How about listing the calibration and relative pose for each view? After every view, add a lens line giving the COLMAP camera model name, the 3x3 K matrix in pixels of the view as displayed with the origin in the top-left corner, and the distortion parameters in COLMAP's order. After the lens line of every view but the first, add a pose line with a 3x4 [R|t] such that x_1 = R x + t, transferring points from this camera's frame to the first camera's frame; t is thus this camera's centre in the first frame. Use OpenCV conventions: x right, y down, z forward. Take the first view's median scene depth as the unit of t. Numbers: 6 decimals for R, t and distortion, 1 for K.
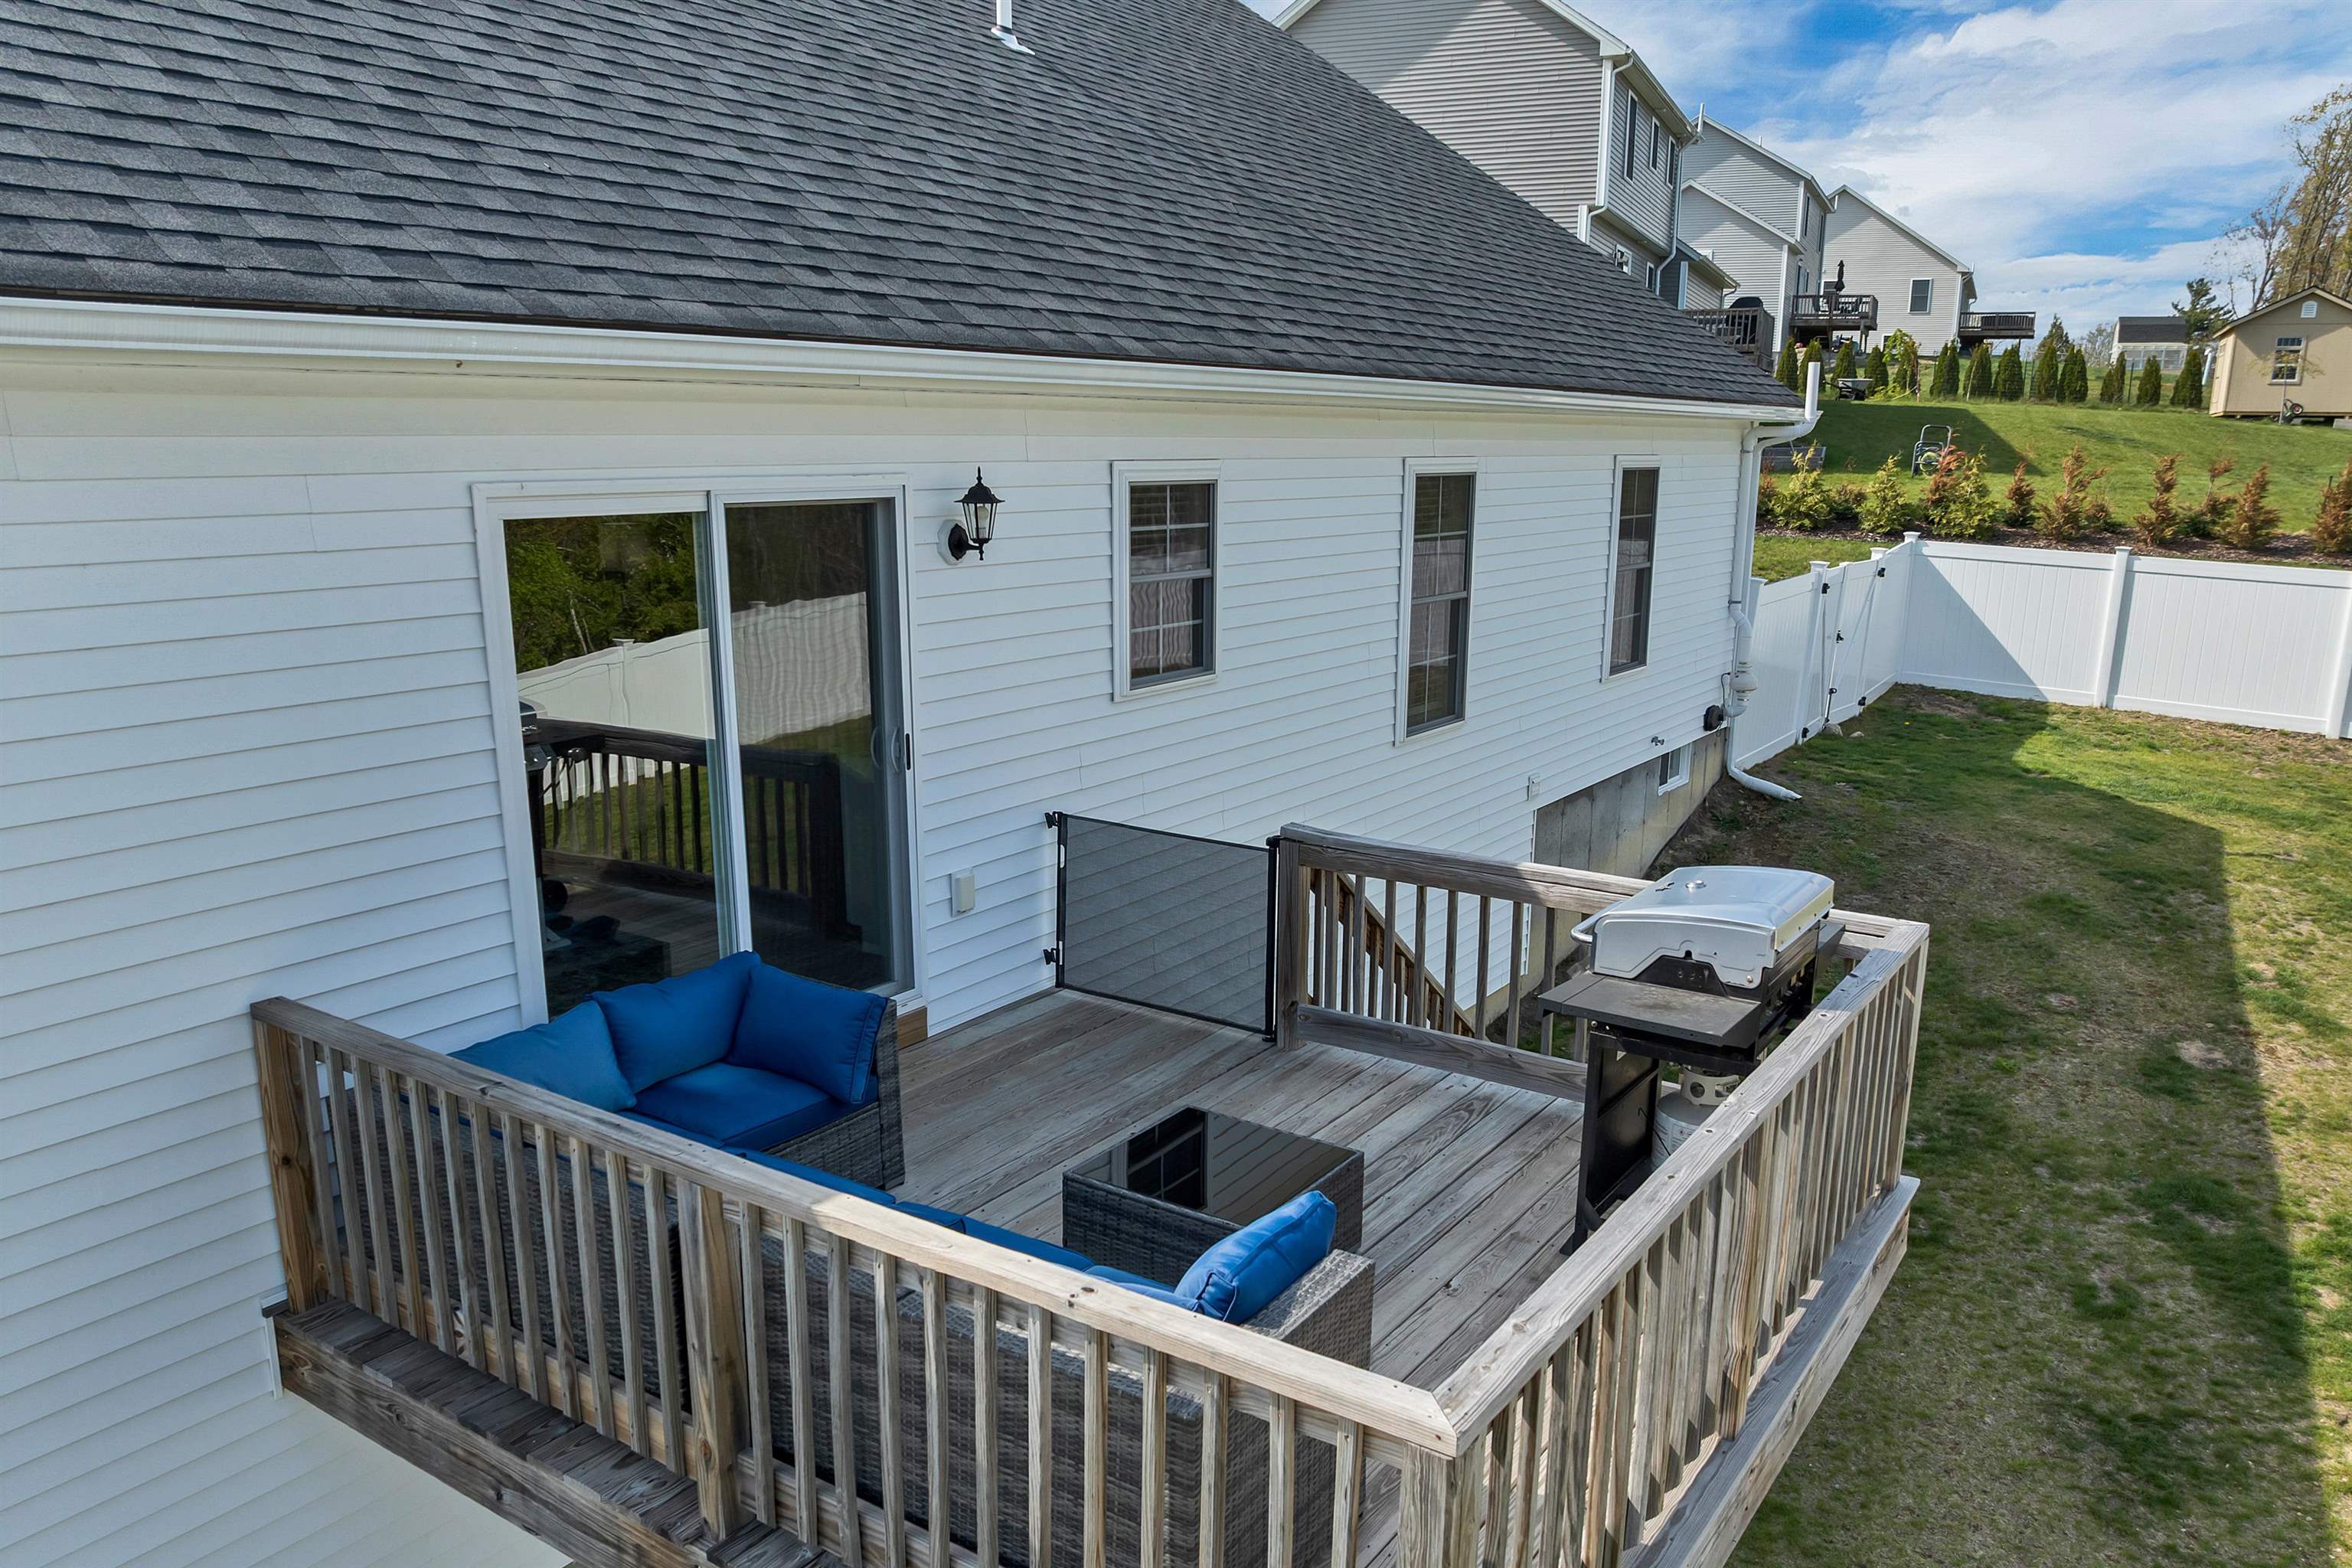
lens RADIAL K [[1691.9, 0, 1184.7], [0, 1691.9, 887.2], [0, 0, 1]] dist [-0.038112, 0.001128]
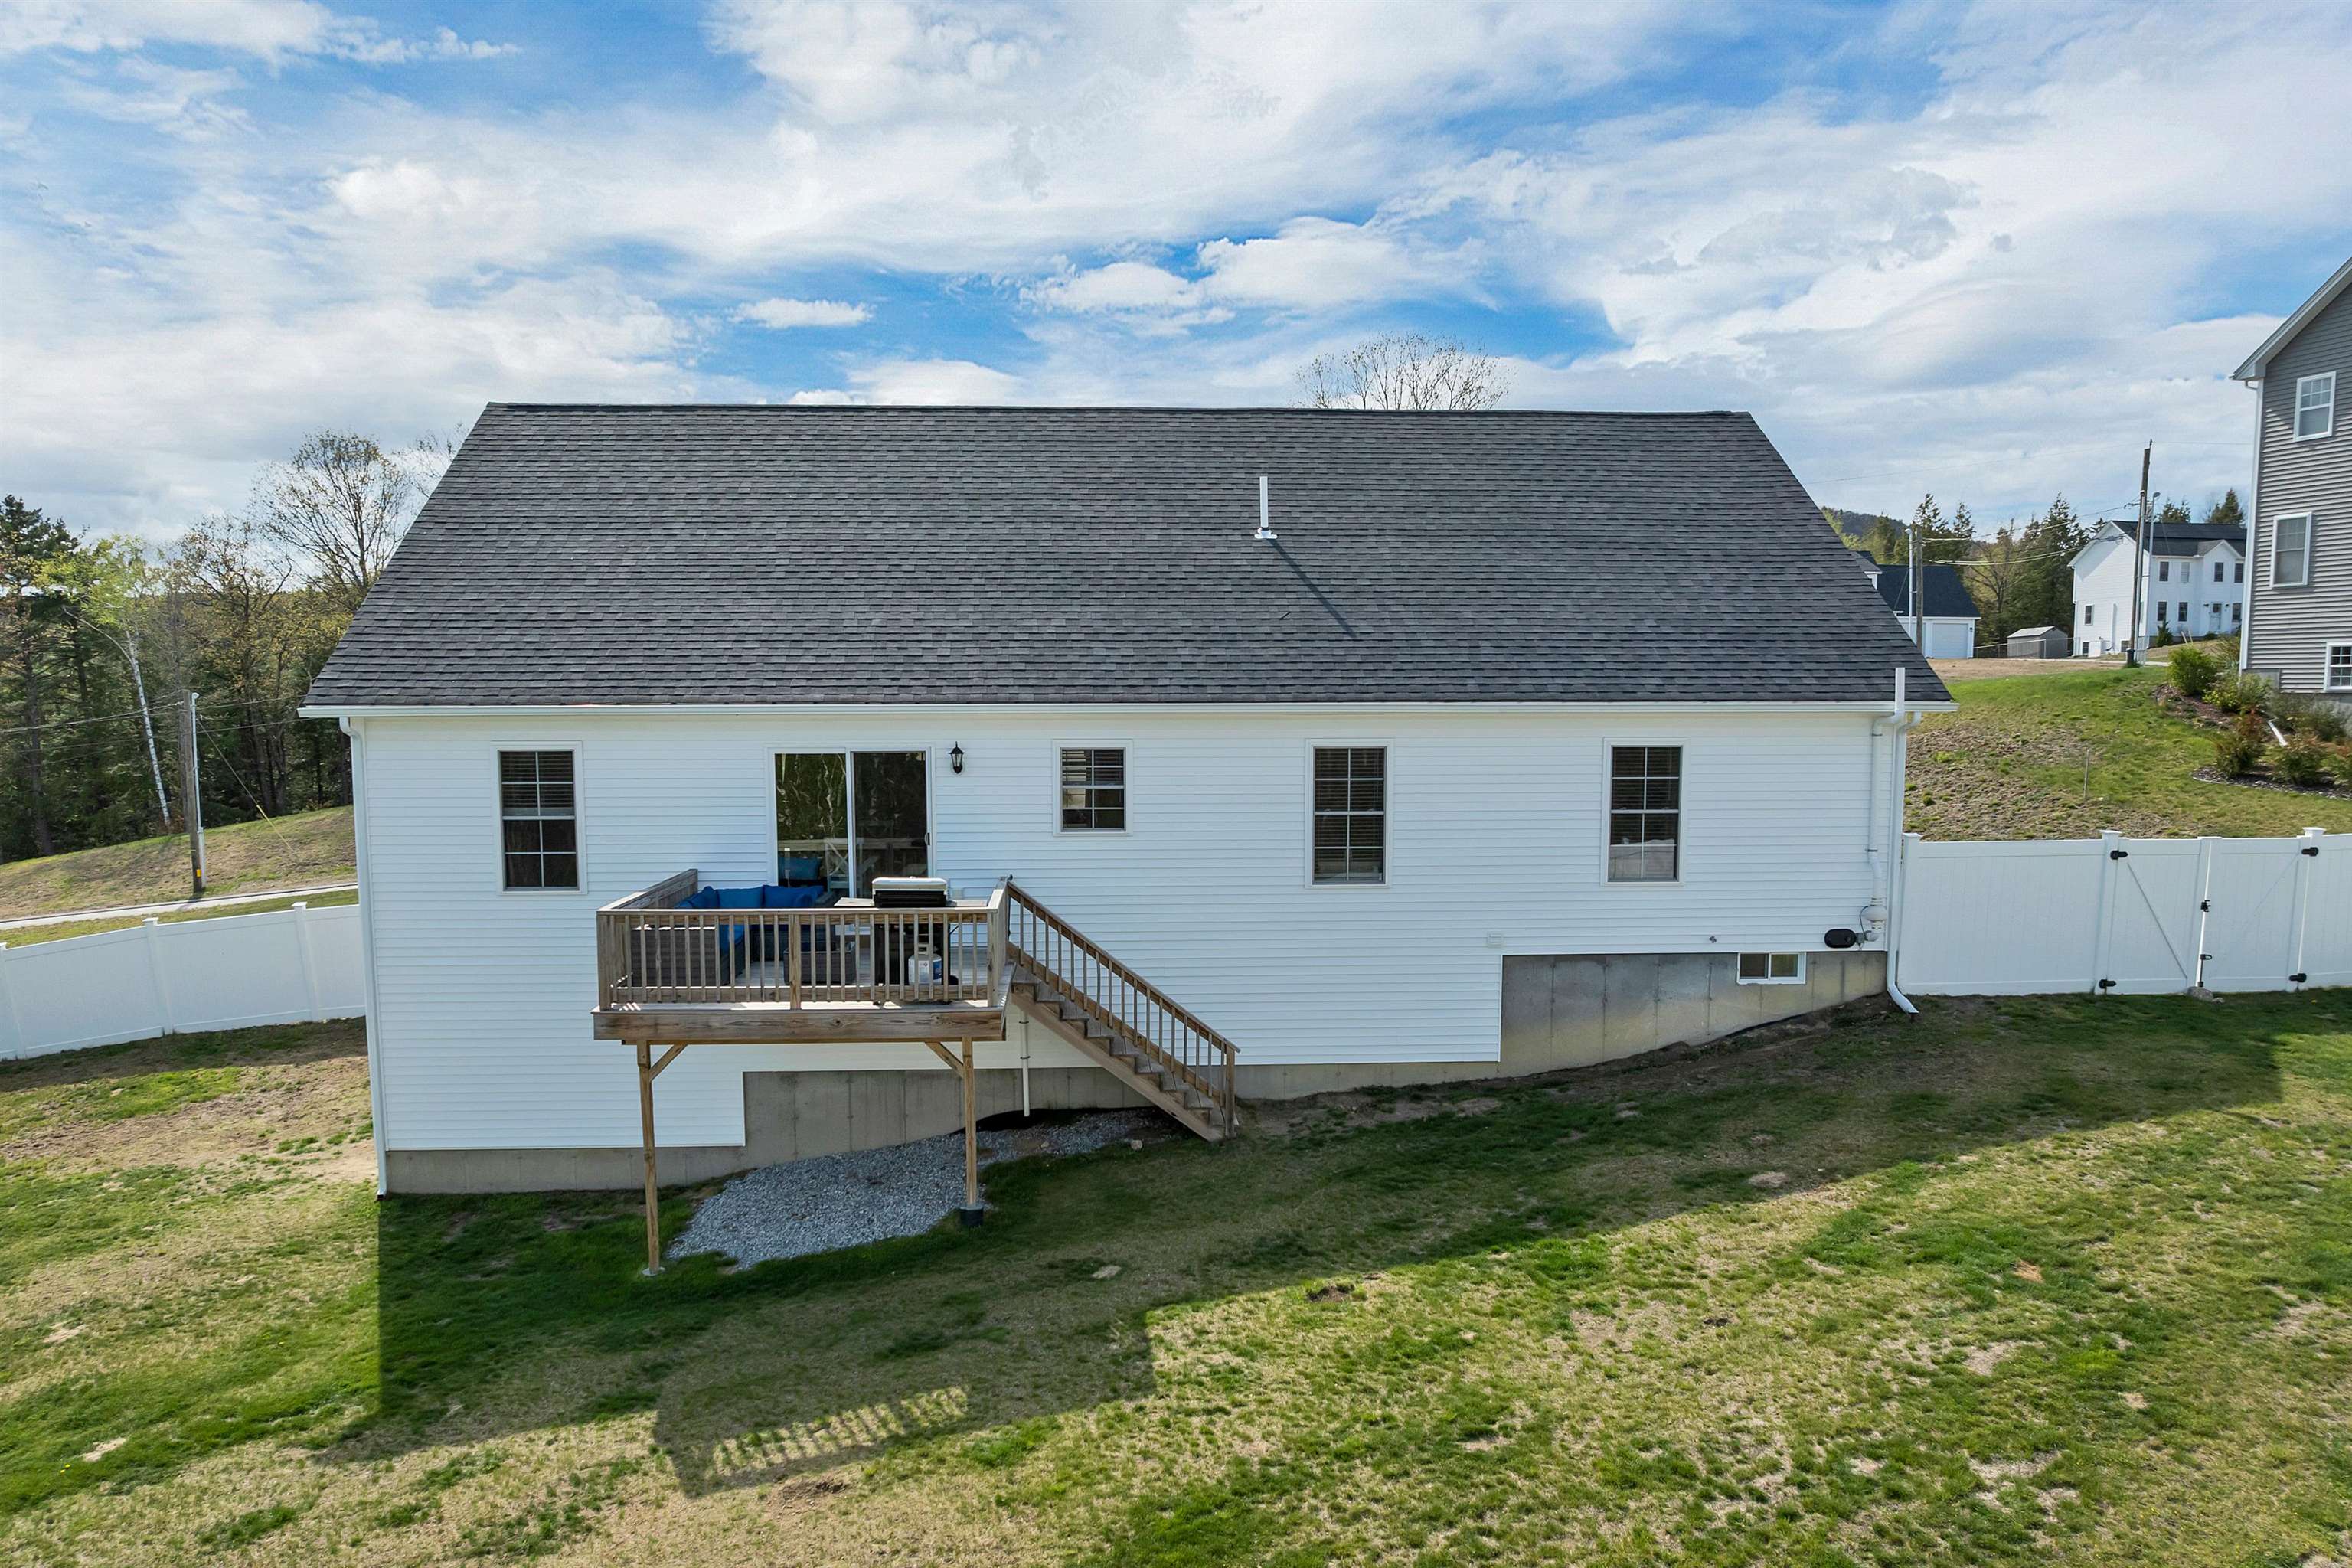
lens RADIAL K [[1691.9, 0, 1184.7], [0, 1691.9, 887.2], [0, 0, 1]] dist [-0.038112, 0.001128]
pose [[0.610197, 0.084434, -0.787738, 0.774146], [-0.198243, 0.978946, -0.048634, 0.017012], [0.767046, 0.185840, 0.614088, -0.131476]]
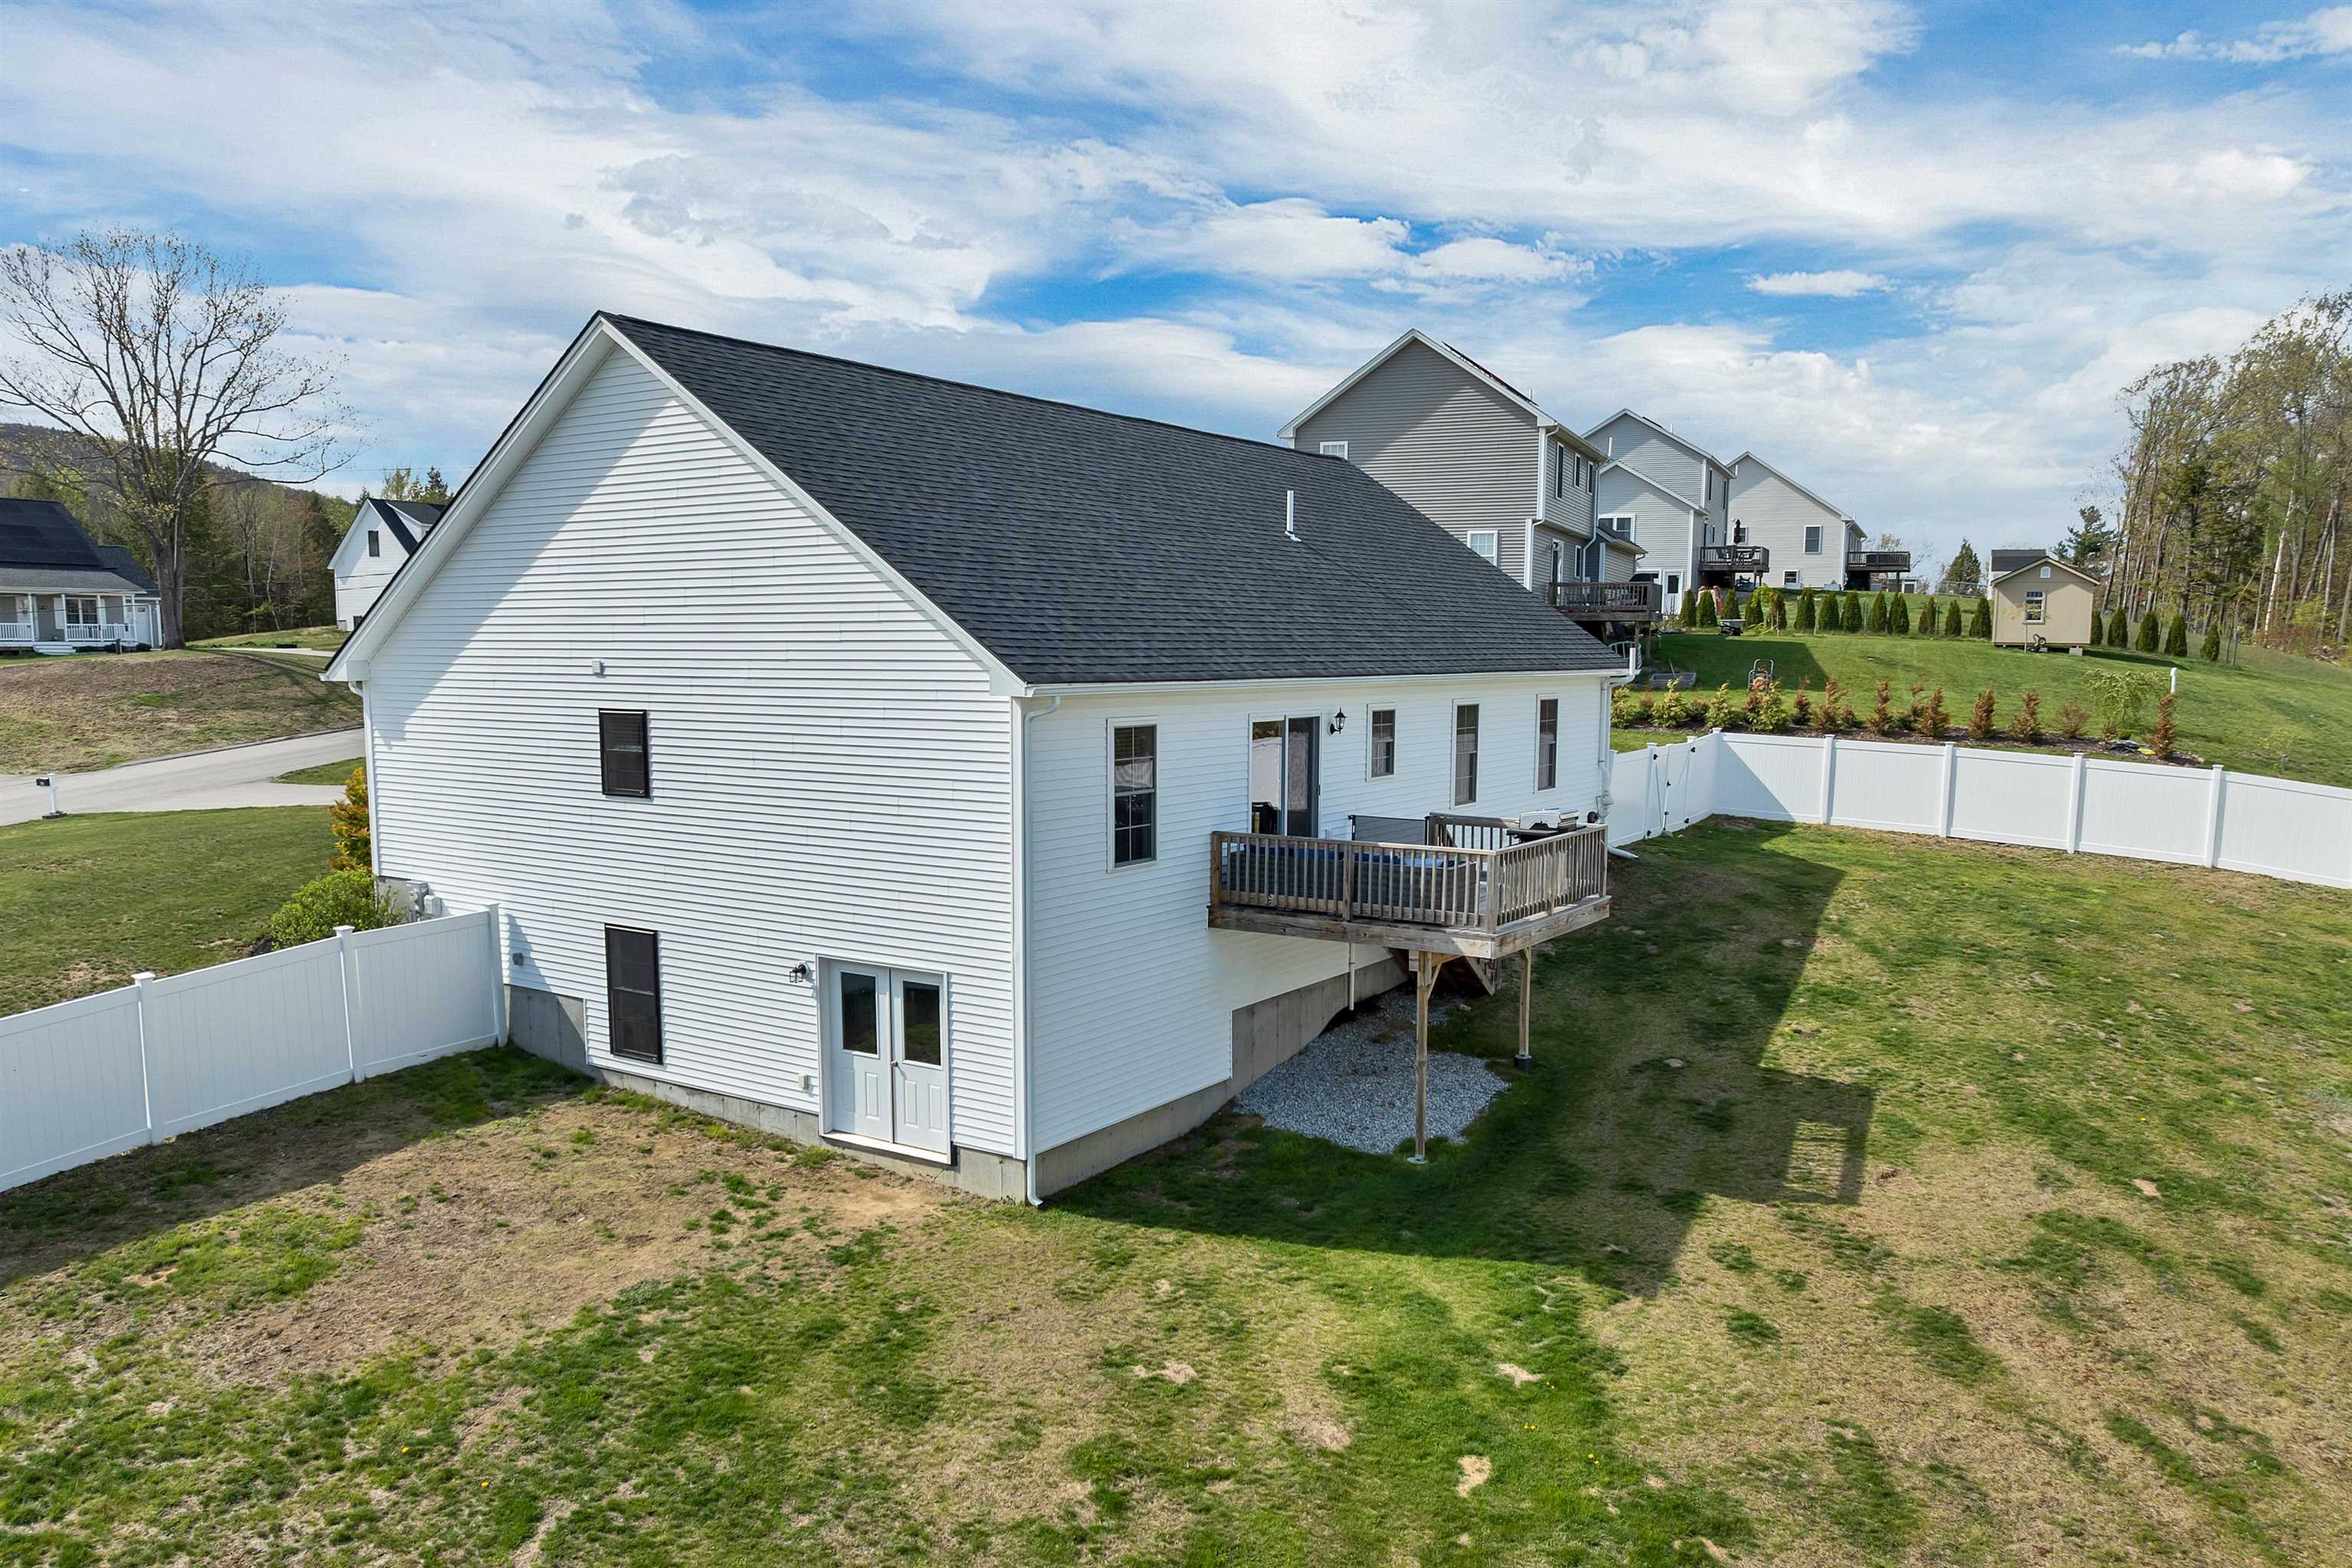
lens RADIAL K [[1691.9, 0, 1184.7], [0, 1691.9, 887.2], [0, 0, 1]] dist [-0.038112, 0.001128]
pose [[0.999879, -0.003470, 0.015161, -0.161009], [0.005222, 0.993110, -0.117072, 0.168030], [-0.014650, 0.117137, 0.993008, -0.772723]]
